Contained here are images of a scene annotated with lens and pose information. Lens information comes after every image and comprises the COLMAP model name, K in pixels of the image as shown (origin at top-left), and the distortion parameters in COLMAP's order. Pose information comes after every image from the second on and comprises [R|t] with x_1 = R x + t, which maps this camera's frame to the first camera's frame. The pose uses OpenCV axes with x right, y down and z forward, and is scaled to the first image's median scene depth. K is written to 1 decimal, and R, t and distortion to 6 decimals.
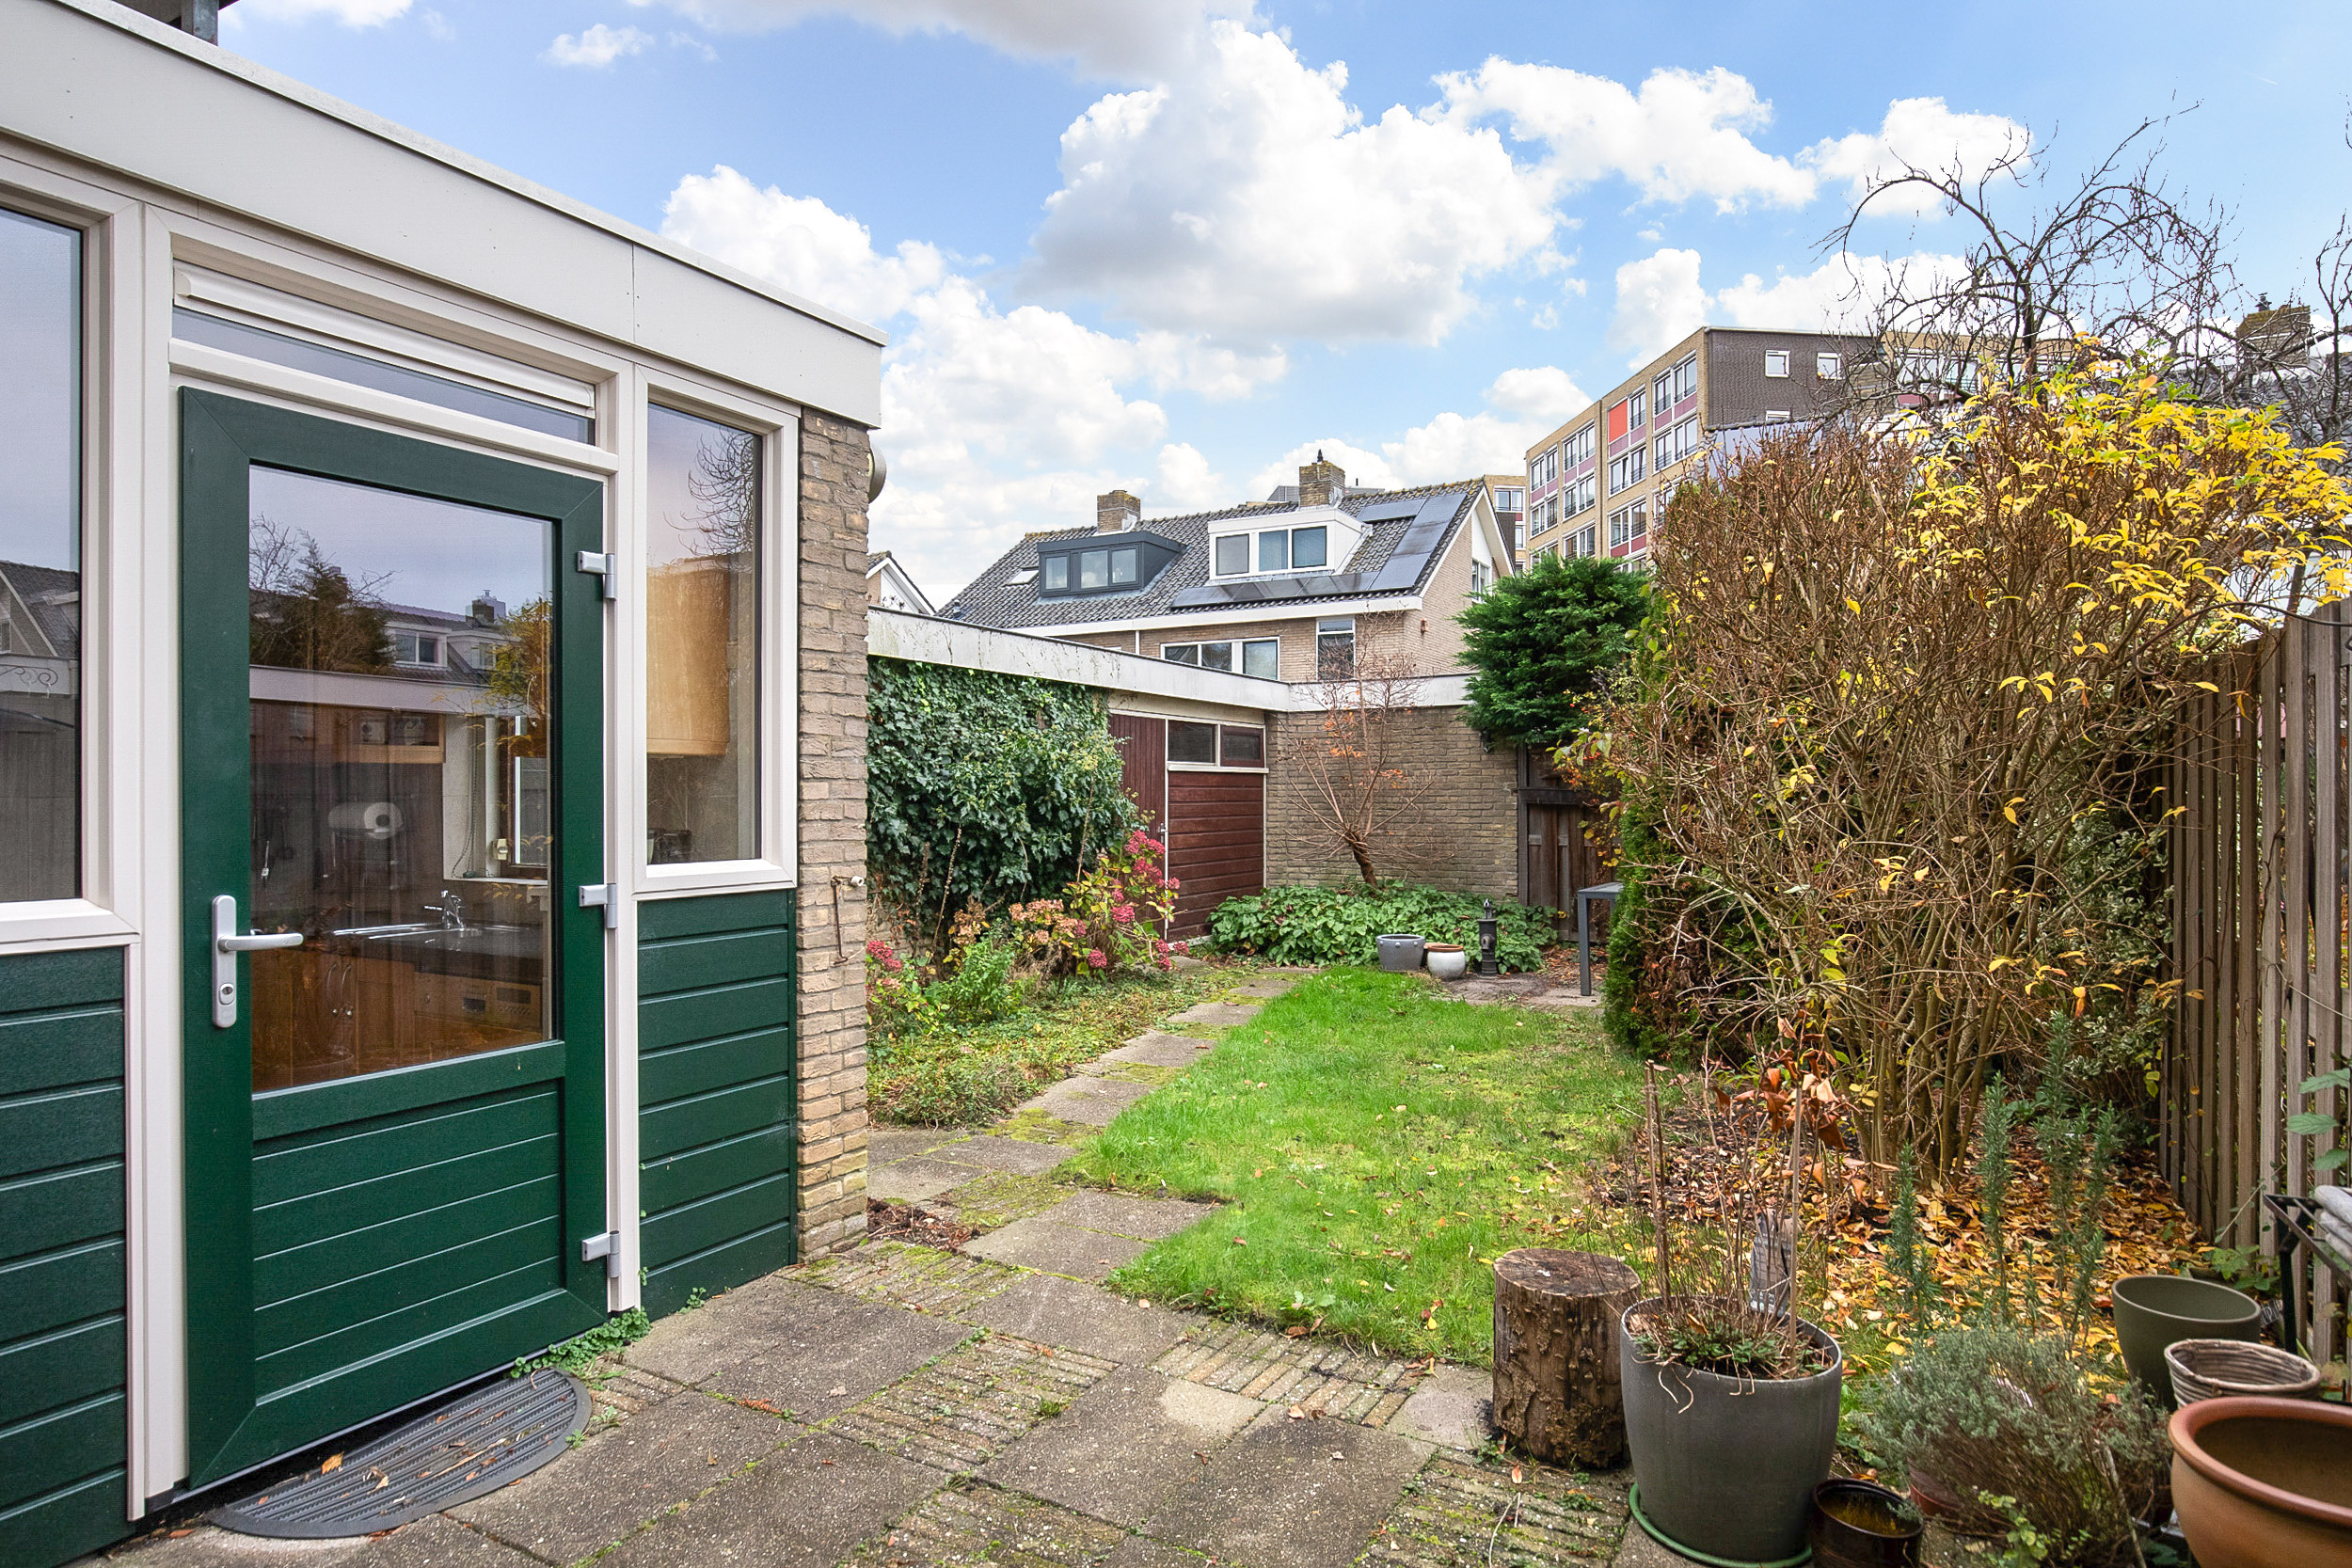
lens RADIAL K [[1303.6, 0, 1176.0], [0, 1303.6, 784.0], [0, 0, 1]] dist [-0.002893, -0.000011]
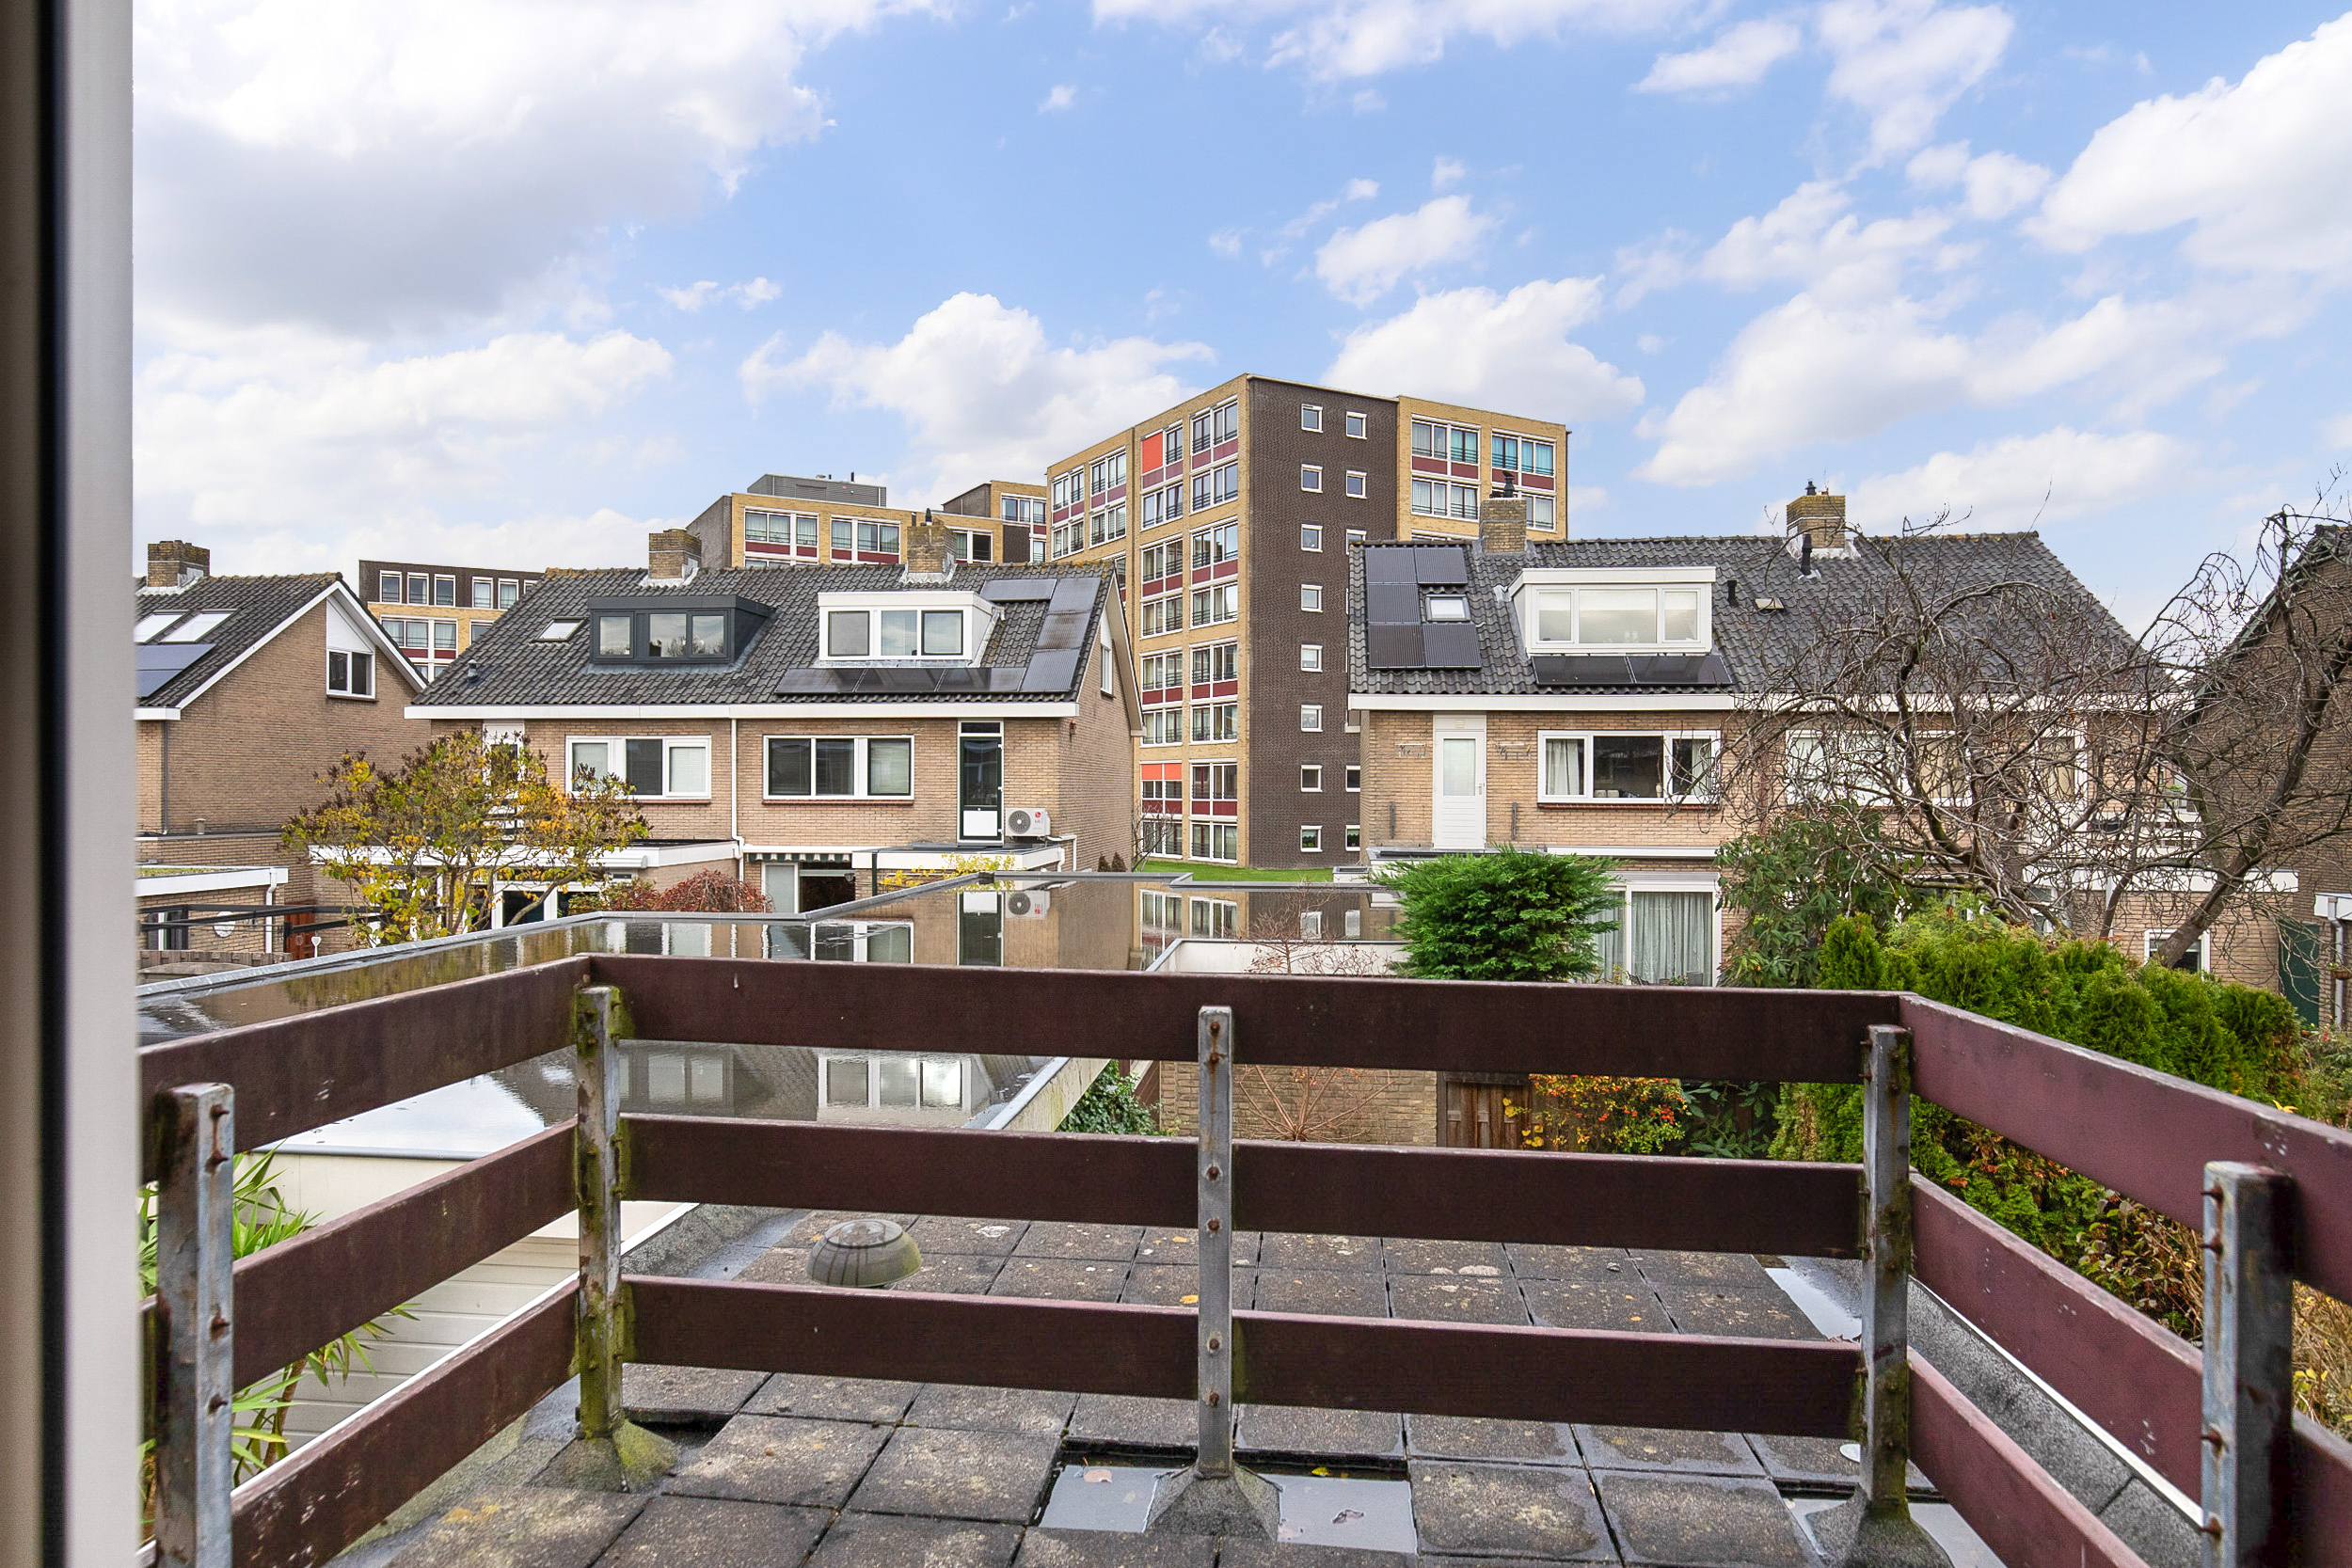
lens RADIAL K [[1428.6, 0, 1176.0], [0, 1428.6, 784.0], [0, 0, 1]] dist [0.001681, 0.000339]
pose [[0.922162, 0.004515, 0.386776, -0.121365], [-0.004865, 0.999988, -0.000075, -0.074881], [-0.386772, -0.001813, 0.922174, 0.034917]]
